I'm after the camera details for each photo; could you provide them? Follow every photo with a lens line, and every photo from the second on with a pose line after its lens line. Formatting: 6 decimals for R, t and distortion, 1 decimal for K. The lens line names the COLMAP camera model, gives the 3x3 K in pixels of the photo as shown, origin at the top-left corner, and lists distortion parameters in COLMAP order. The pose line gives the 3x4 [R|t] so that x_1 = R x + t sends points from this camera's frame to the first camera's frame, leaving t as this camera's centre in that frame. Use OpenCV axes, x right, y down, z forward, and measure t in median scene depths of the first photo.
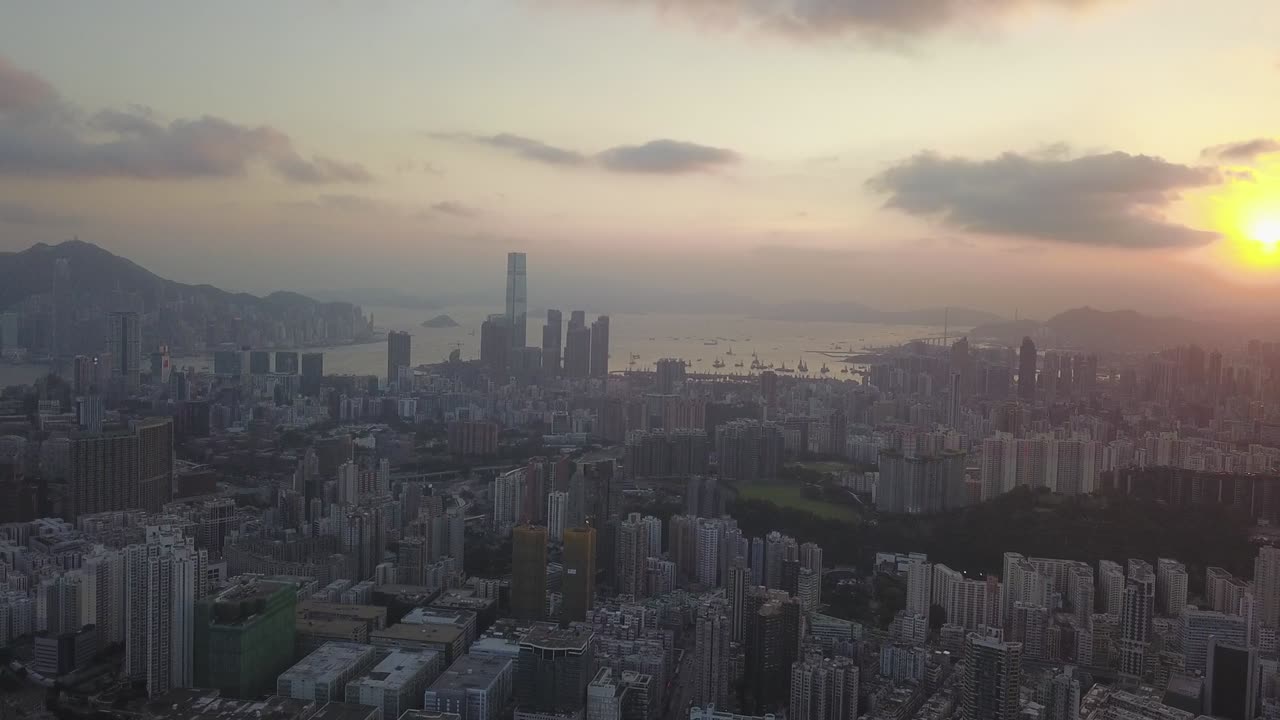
lens RADIAL K [[1017.1, 0, 632.8], [0, 1017.1, 310.9], [0, 0, 1]] dist [0.019791, -0.016239]
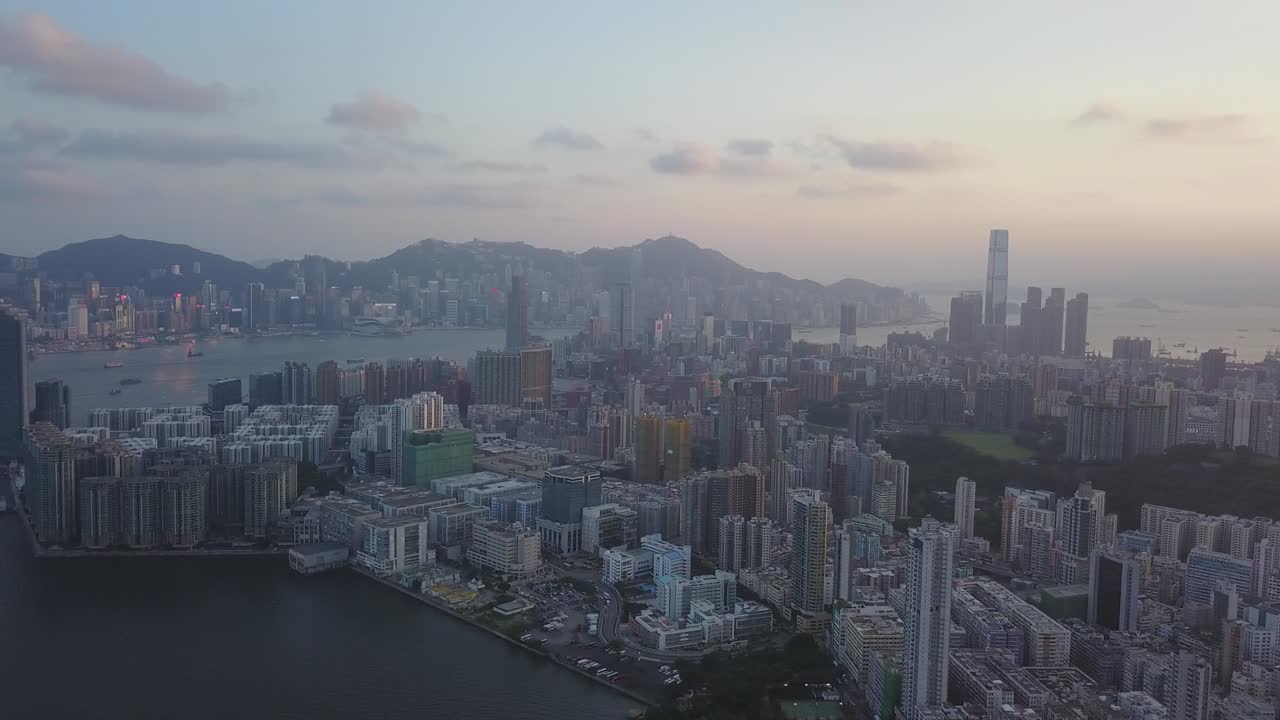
lens RADIAL K [[1017.1, 0, 639.4], [0, 1017.1, 345.2], [0, 0, 1]] dist [0.019791, -0.016239]
pose [[0.820986, 0.033901, -0.569941, 0.201361], [-0.012400, 0.999059, 0.041564, 0.021614], [0.570814, -0.027056, 0.820634, -0.022590]]
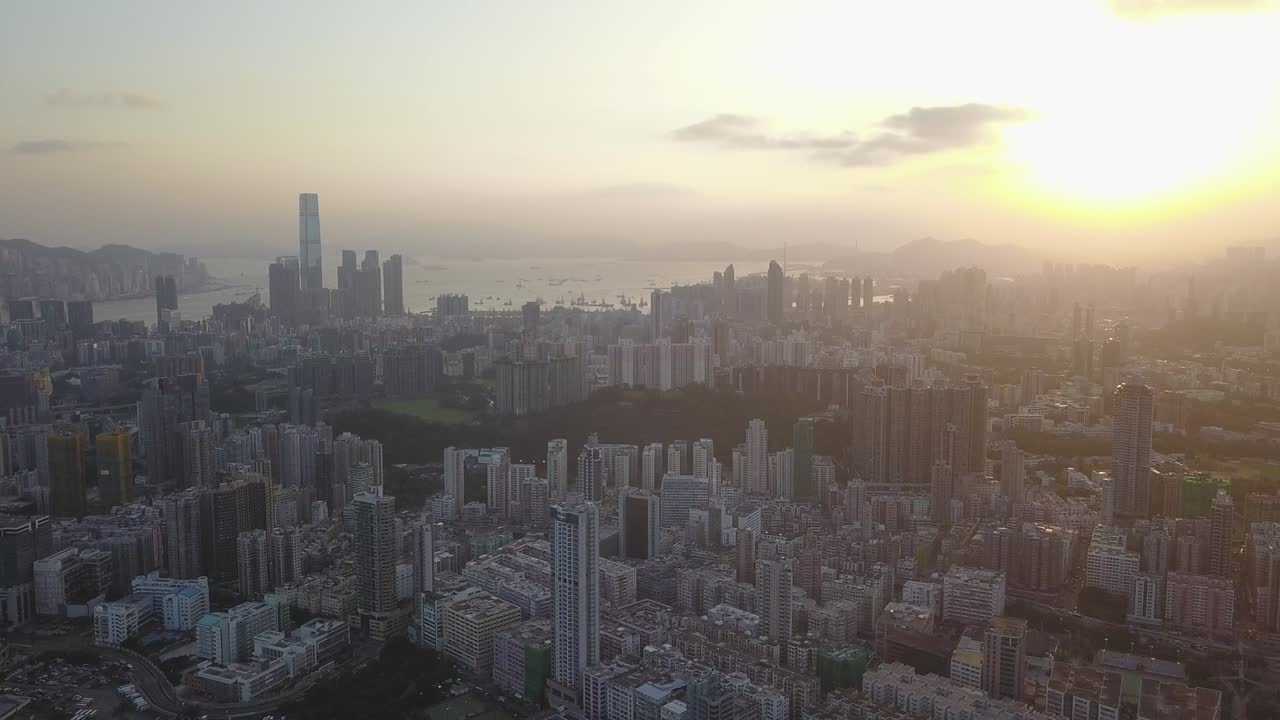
lens RADIAL K [[1017.1, 0, 636.9], [0, 1017.1, 366.9], [0, 0, 1]] dist [0.019791, -0.016239]
pose [[0.994997, -0.041350, 0.090947, 0.127494], [0.031399, 0.993628, 0.108247, 0.015203], [-0.094844, -0.104849, 0.989955, -0.031320]]
